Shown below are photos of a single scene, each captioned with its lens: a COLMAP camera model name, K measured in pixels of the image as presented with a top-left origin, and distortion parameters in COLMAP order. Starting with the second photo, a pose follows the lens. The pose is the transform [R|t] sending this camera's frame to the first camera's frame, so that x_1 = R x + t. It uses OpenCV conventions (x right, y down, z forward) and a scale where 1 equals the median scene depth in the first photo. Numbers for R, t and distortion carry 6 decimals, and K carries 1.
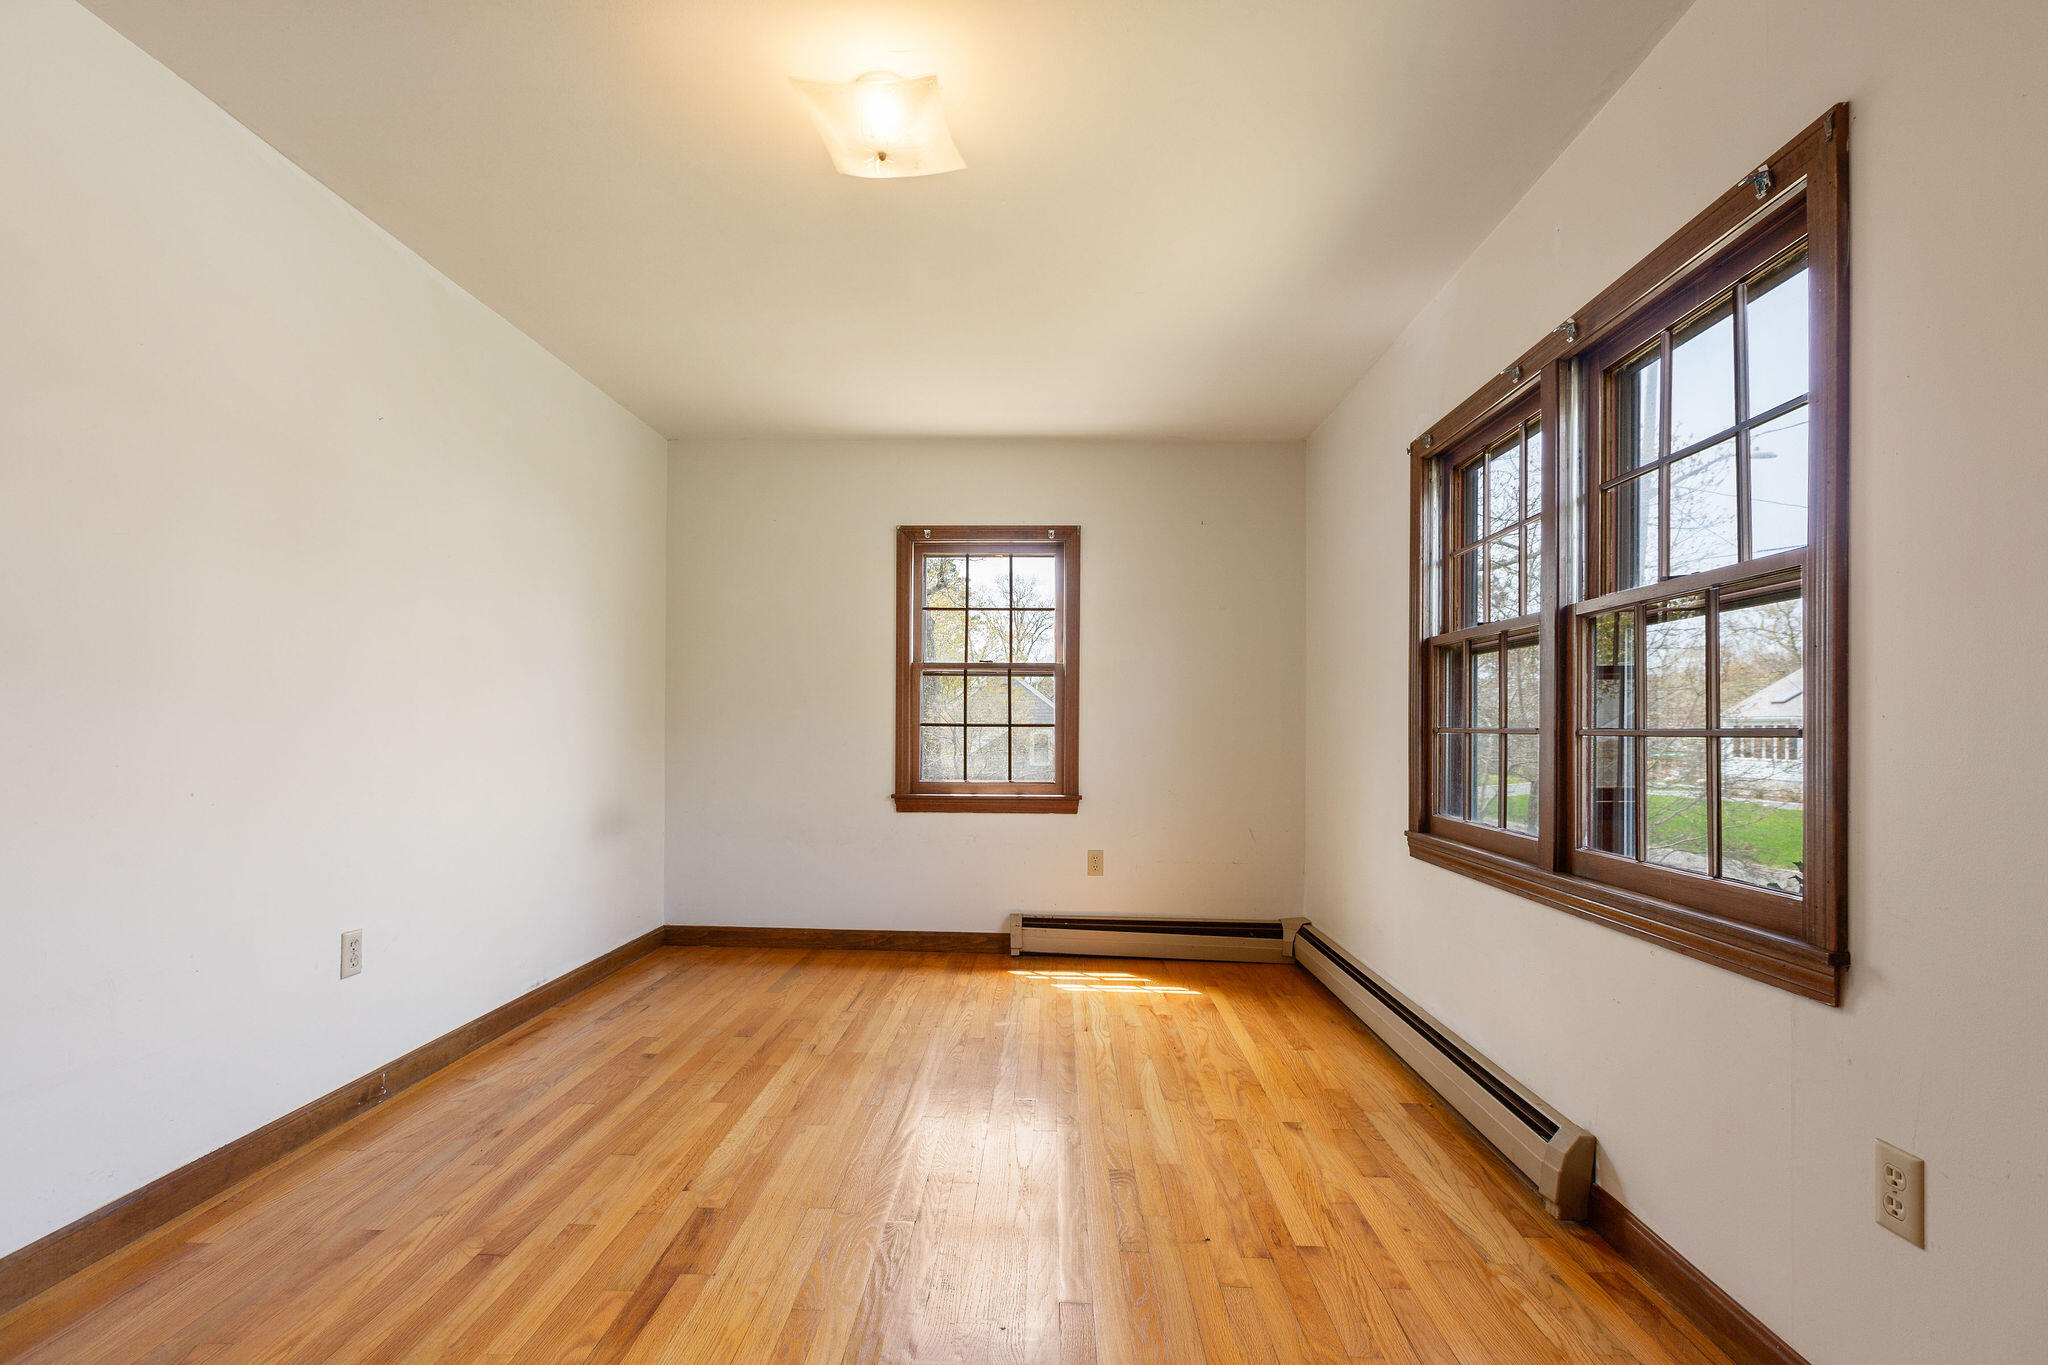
lens RADIAL K [[936.7, 0, 1008.3], [0, 936.7, 728.2], [0, 0, 1]] dist [-0.001544, -0.000155]
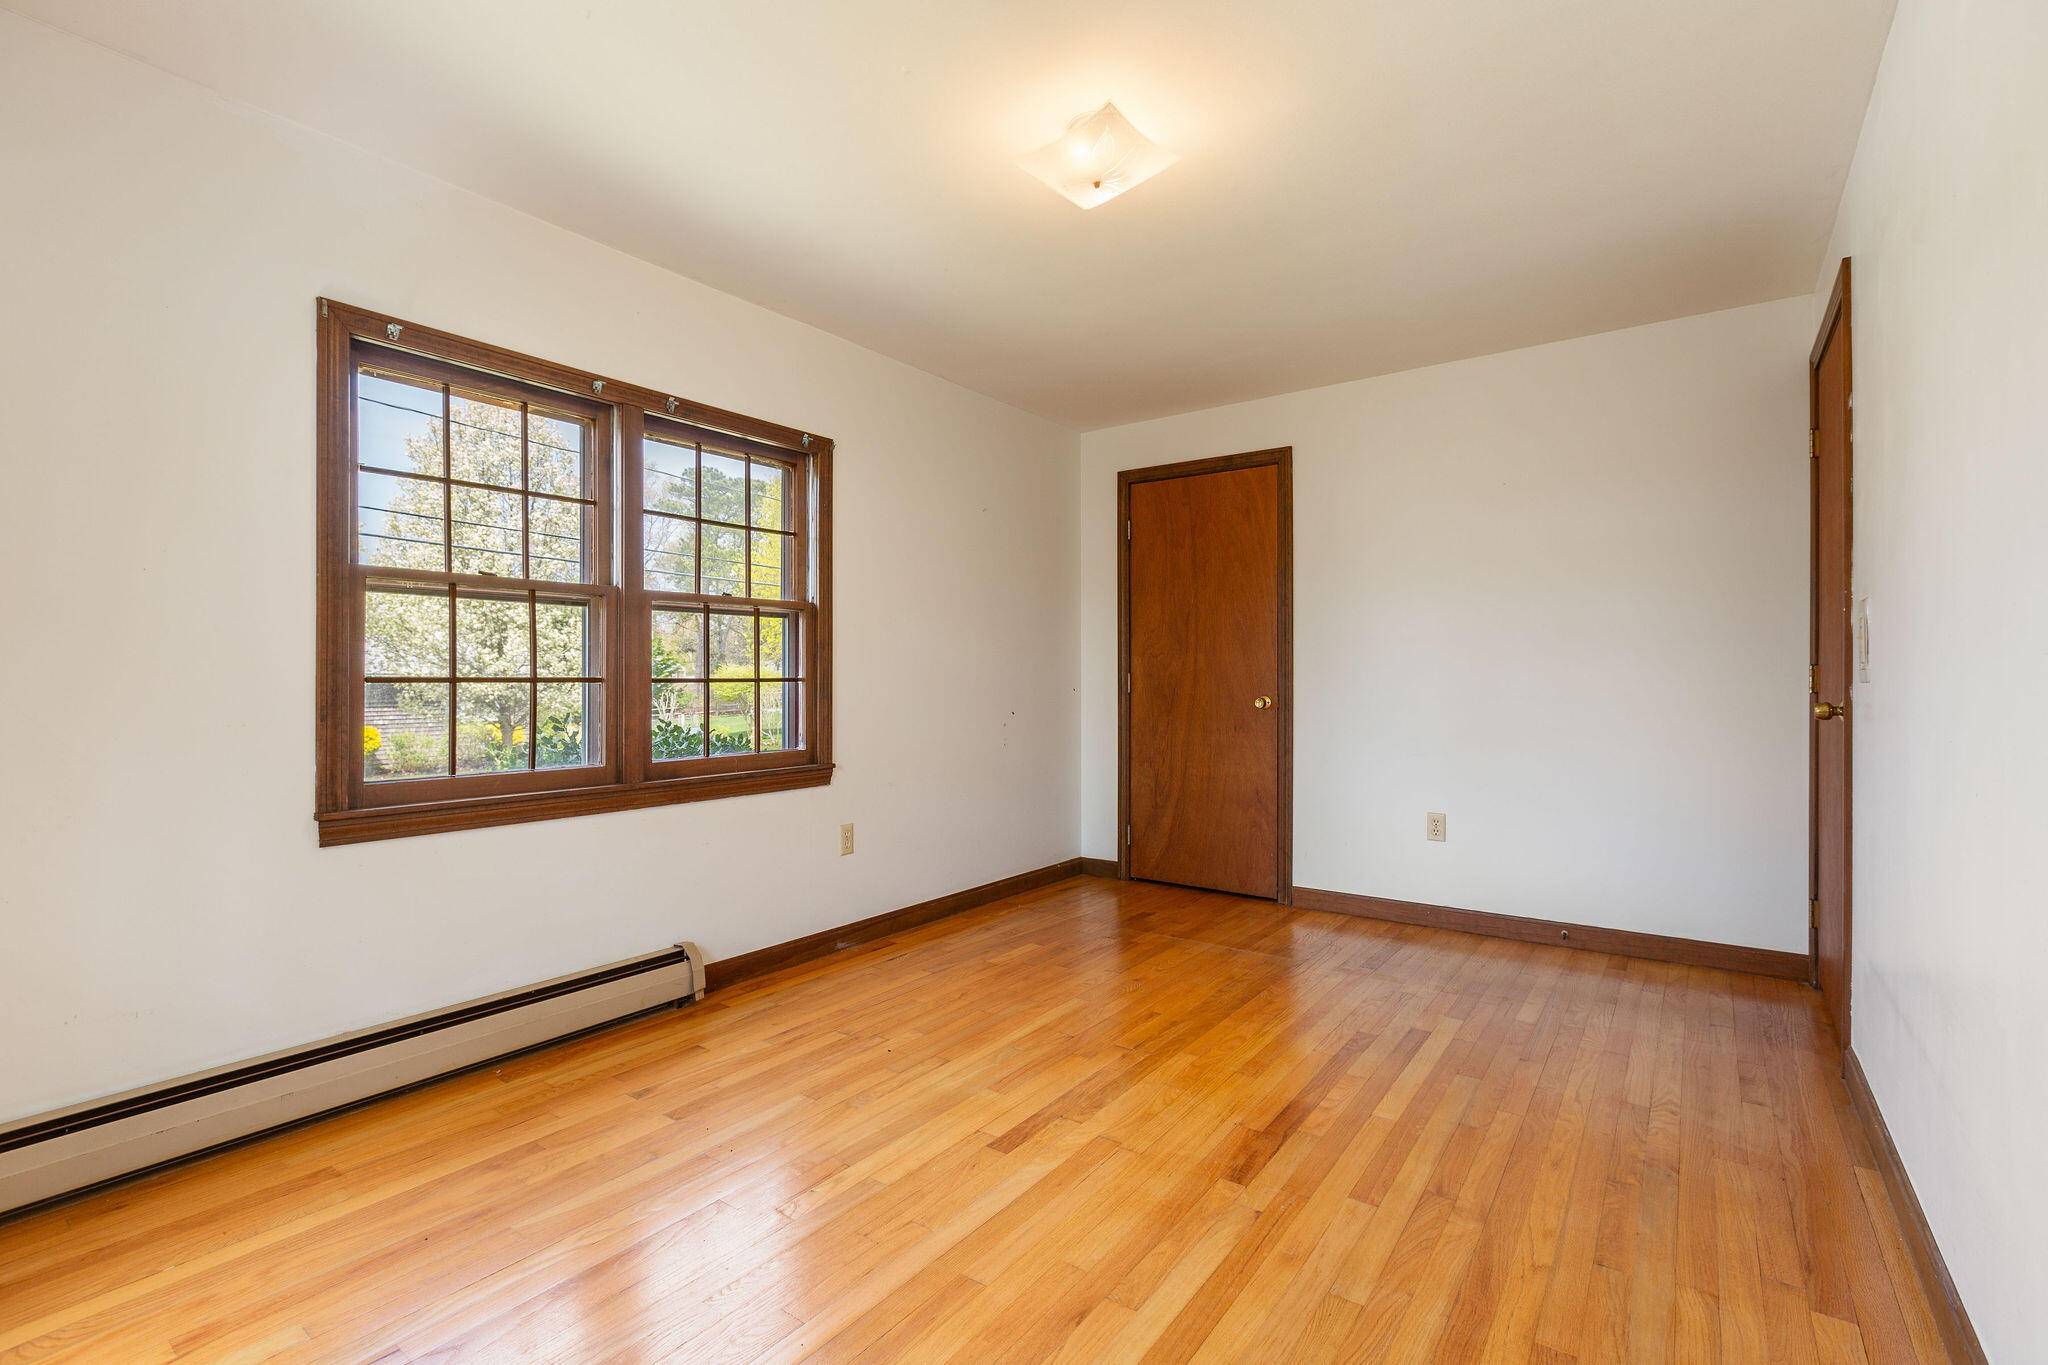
lens RADIAL K [[911.8, 0, 1023.3], [0, 911.8, 687.0], [0, 0, 1]] dist [0.001874, 0.000217]
pose [[-0.833092, -0.018511, 0.552825, -0.597434], [-0.008653, 0.999754, 0.020437, -0.016731], [-0.553067, 0.012242, -0.833047, 1.747358]]
